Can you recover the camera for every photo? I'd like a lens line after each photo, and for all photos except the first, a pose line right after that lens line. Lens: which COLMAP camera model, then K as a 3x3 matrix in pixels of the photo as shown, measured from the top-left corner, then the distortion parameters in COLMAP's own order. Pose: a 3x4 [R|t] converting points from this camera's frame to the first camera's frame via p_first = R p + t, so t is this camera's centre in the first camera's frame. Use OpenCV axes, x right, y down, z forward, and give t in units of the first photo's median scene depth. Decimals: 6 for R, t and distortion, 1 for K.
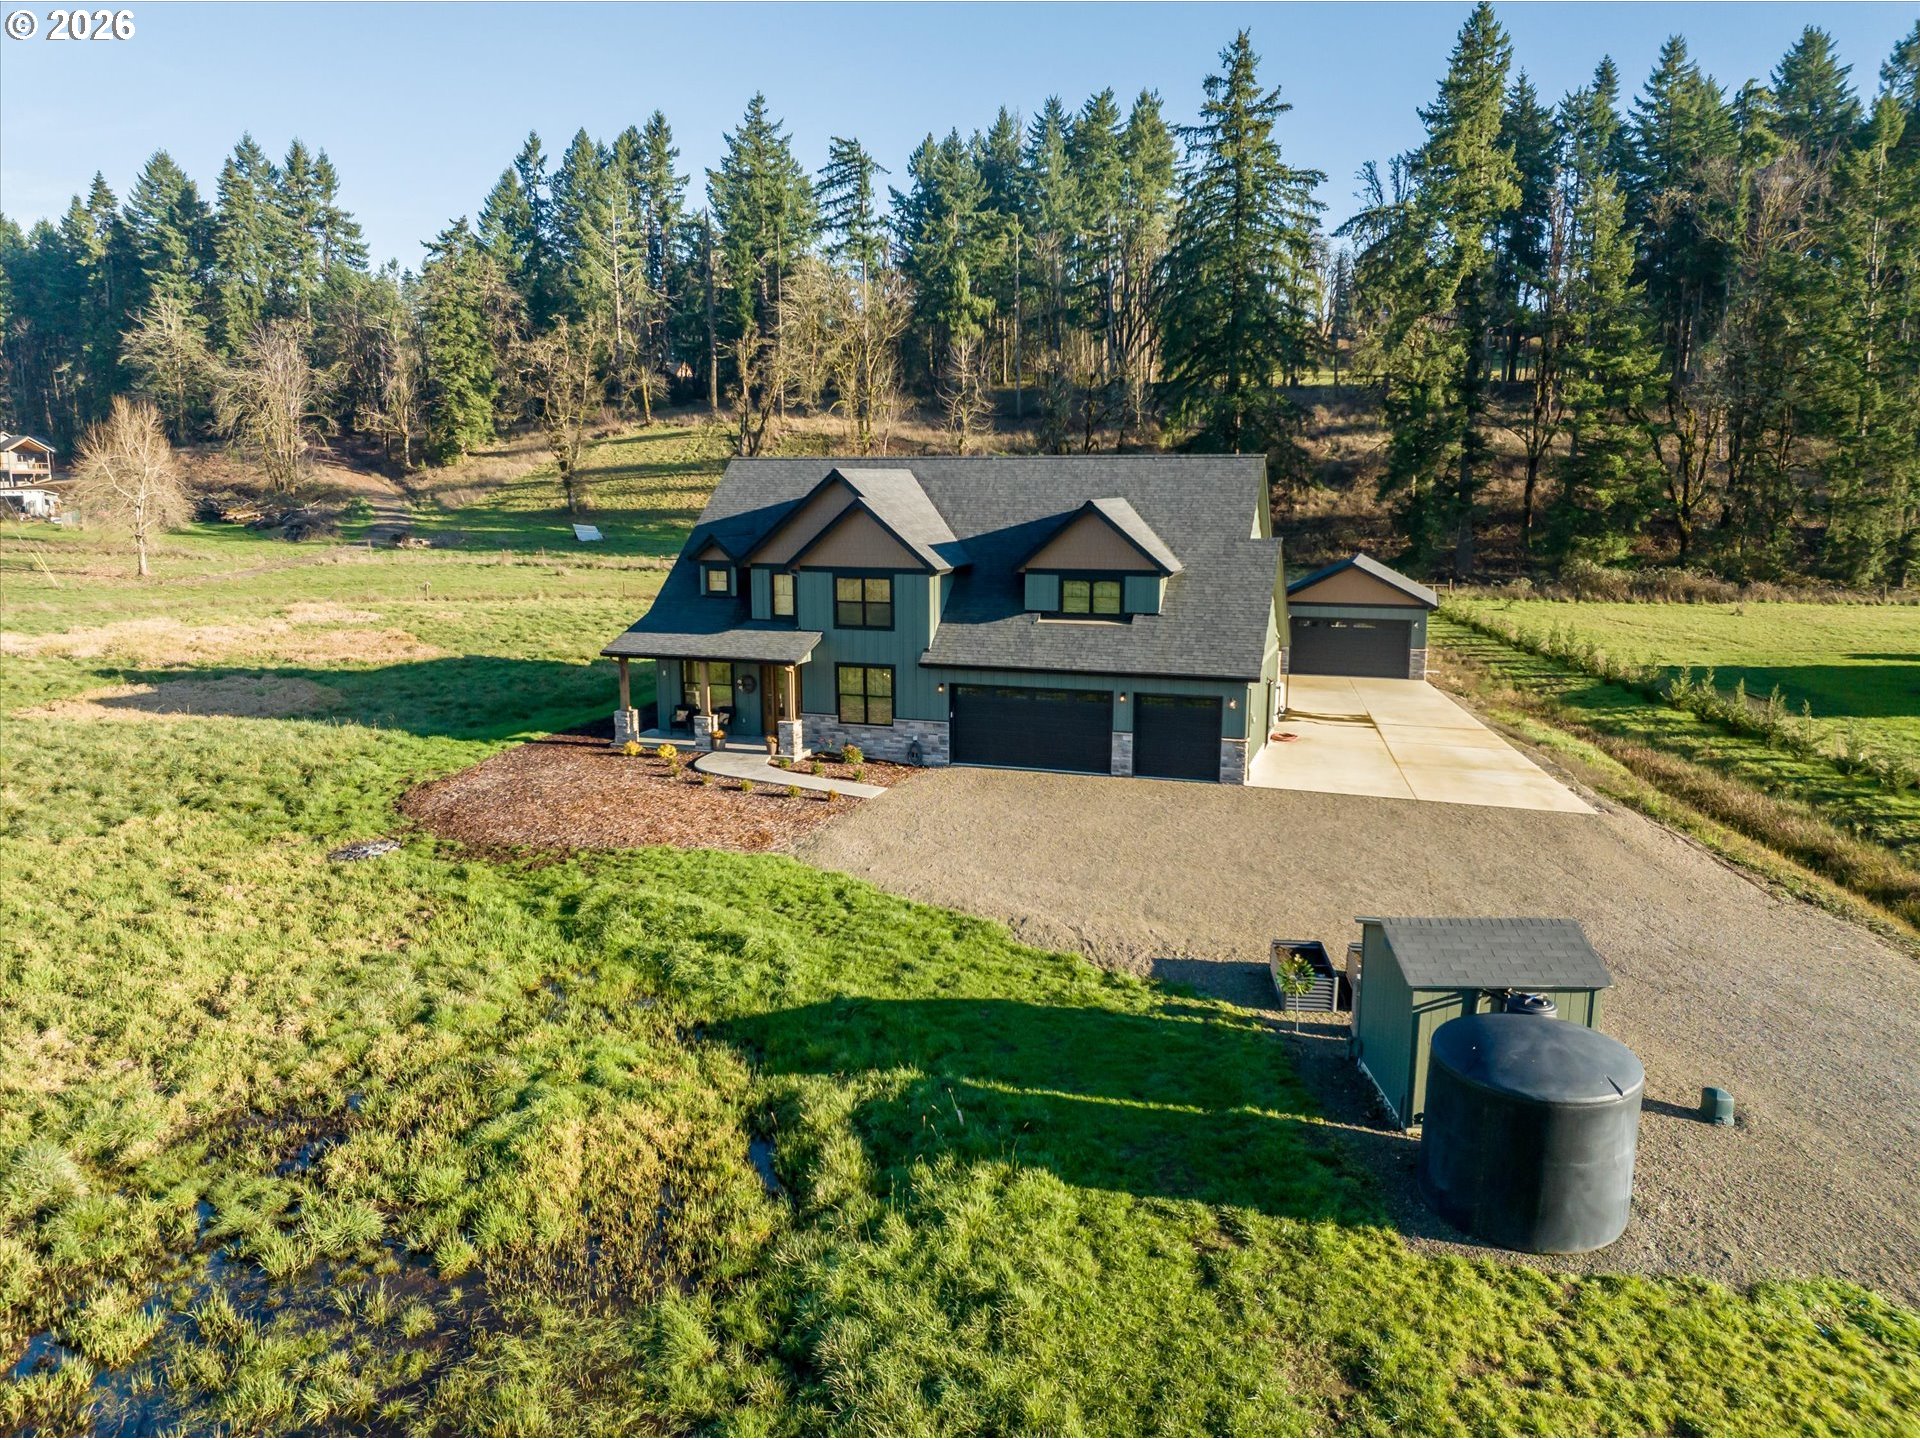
lens RADIAL K [[1344.1, 0, 963.3], [0, 1344.1, 714.5], [0, 0, 1]] dist [-0.029134, -0.002225]
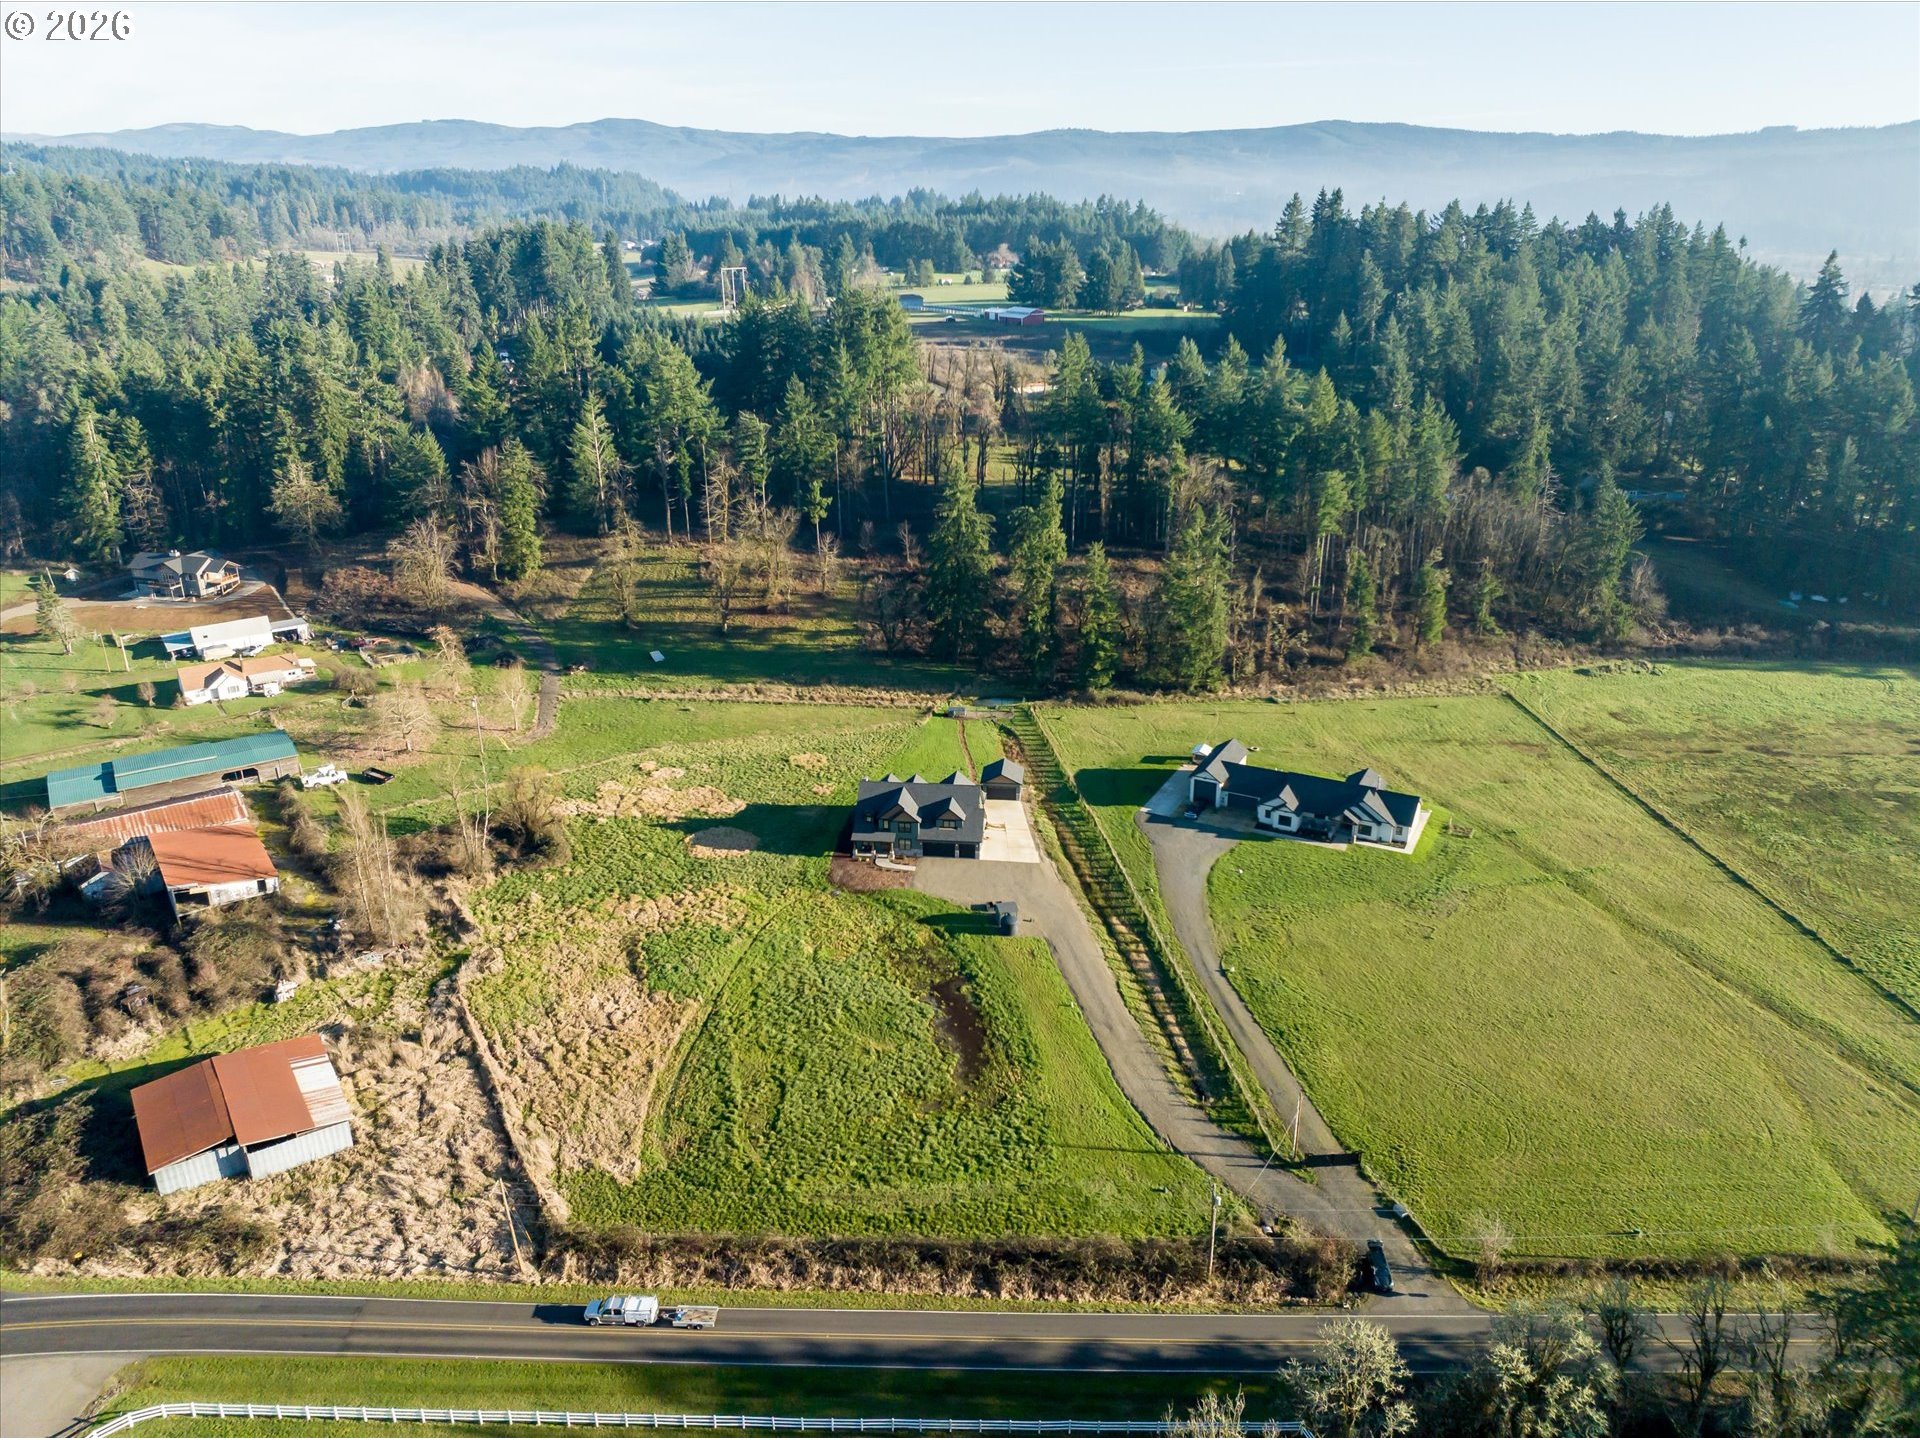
lens RADIAL K [[1344.1, 0, 963.3], [0, 1344.1, 714.5], [0, 0, 1]] dist [-0.029134, -0.002225]
pose [[0.974862, -0.078098, 0.208674, -0.216158], [0.037177, 0.980443, 0.193260, -0.361056], [-0.219686, -0.180644, 0.958700, -0.938022]]
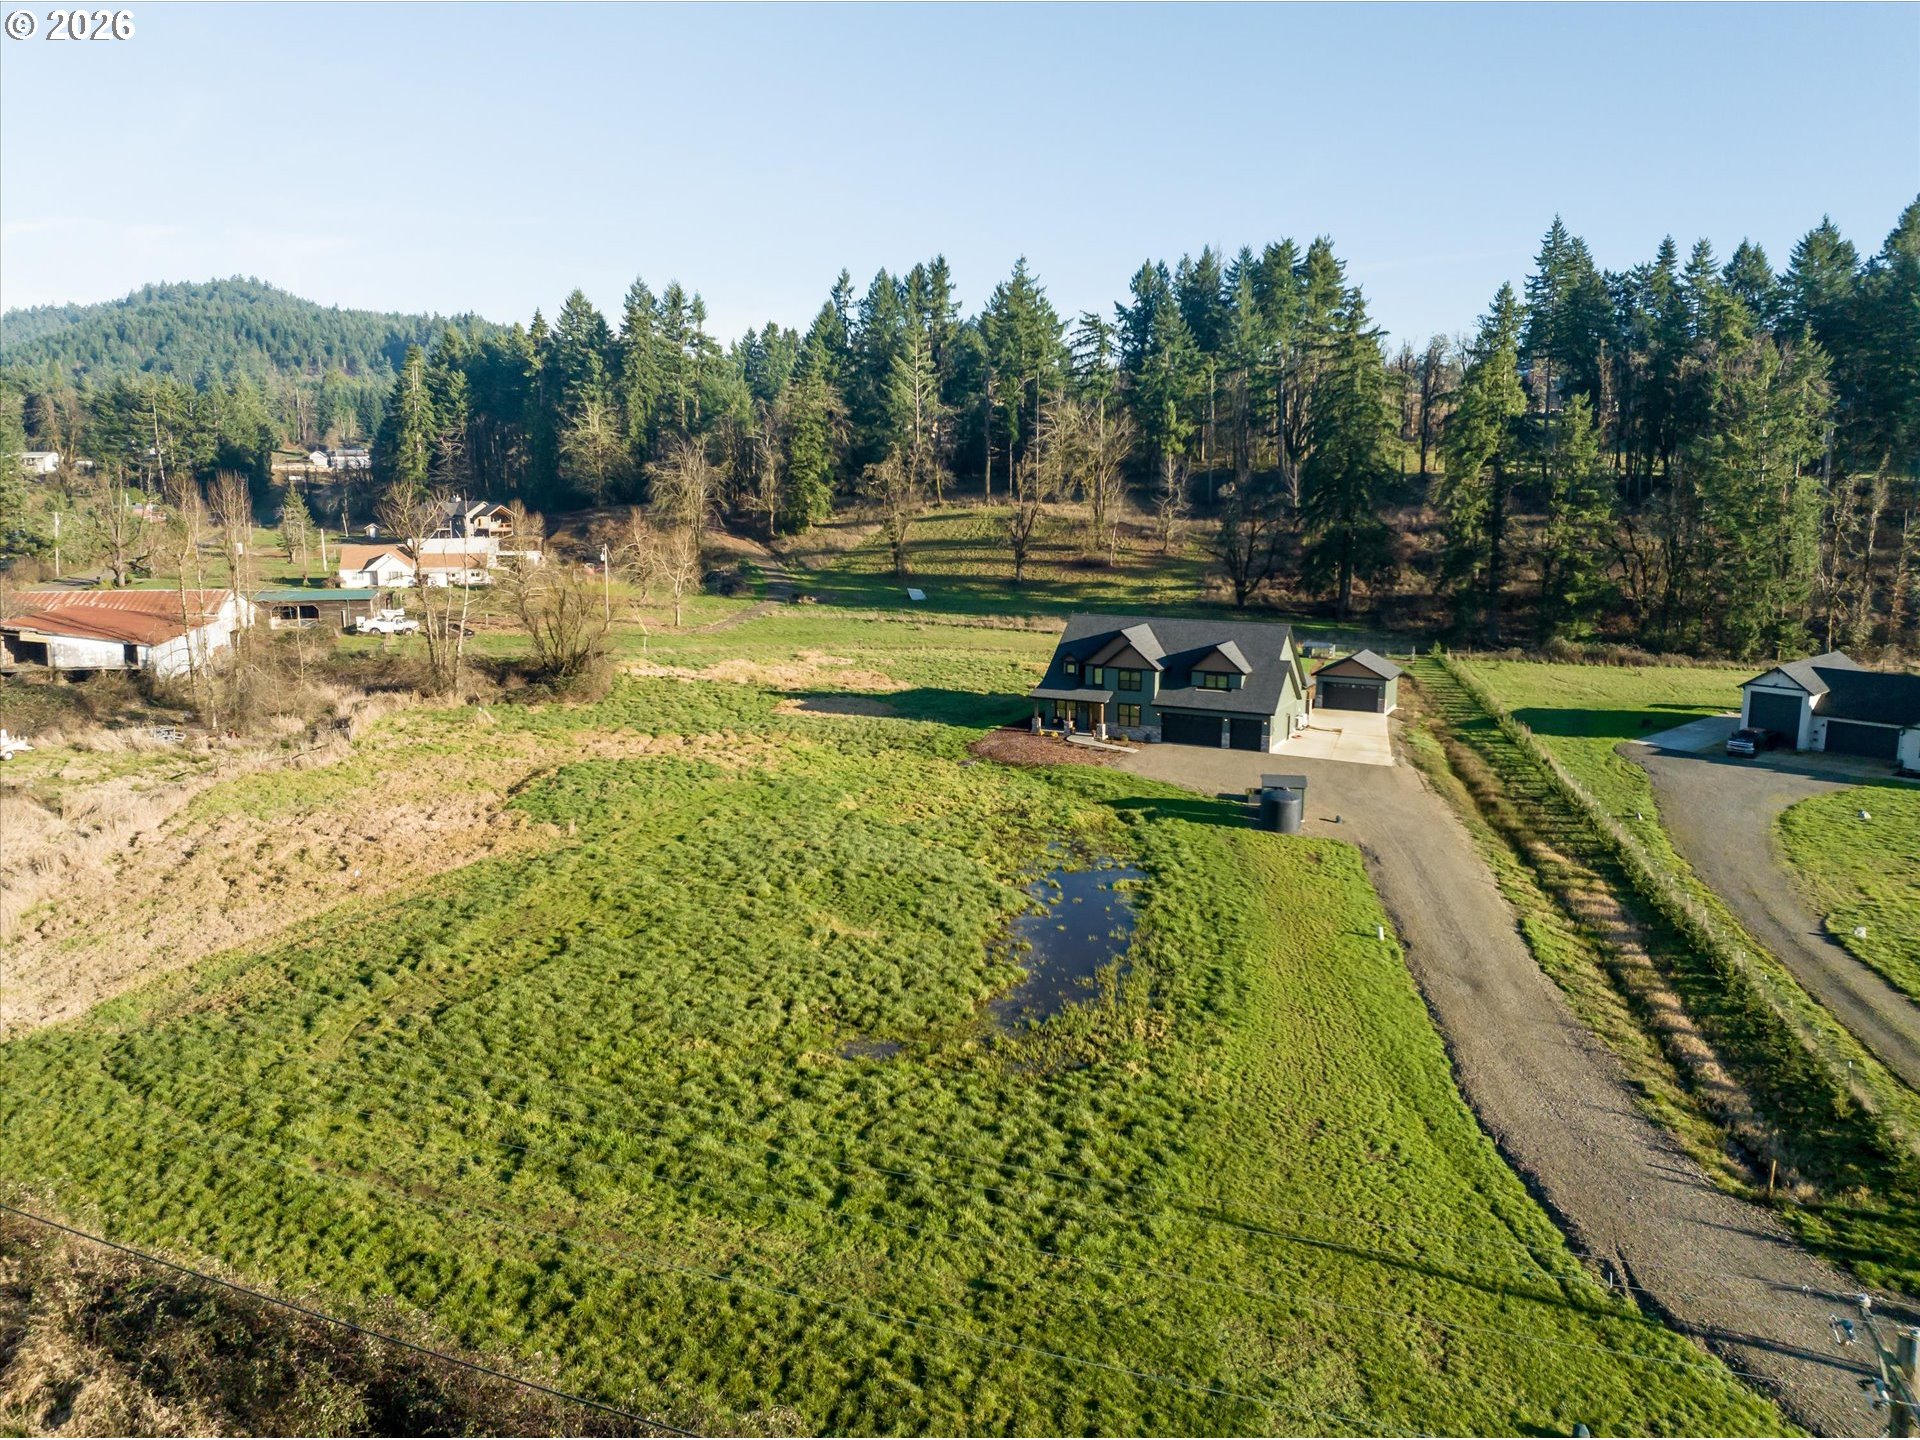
lens RADIAL K [[1344.1, 0, 963.3], [0, 1344.1, 714.5], [0, 0, 1]] dist [-0.029134, -0.002225]
pose [[0.989057, 0.028747, -0.144706, -0.003447], [-0.028827, 0.999583, 0.001544, -0.002742], [0.144690, 0.002644, 0.989473, -0.413668]]
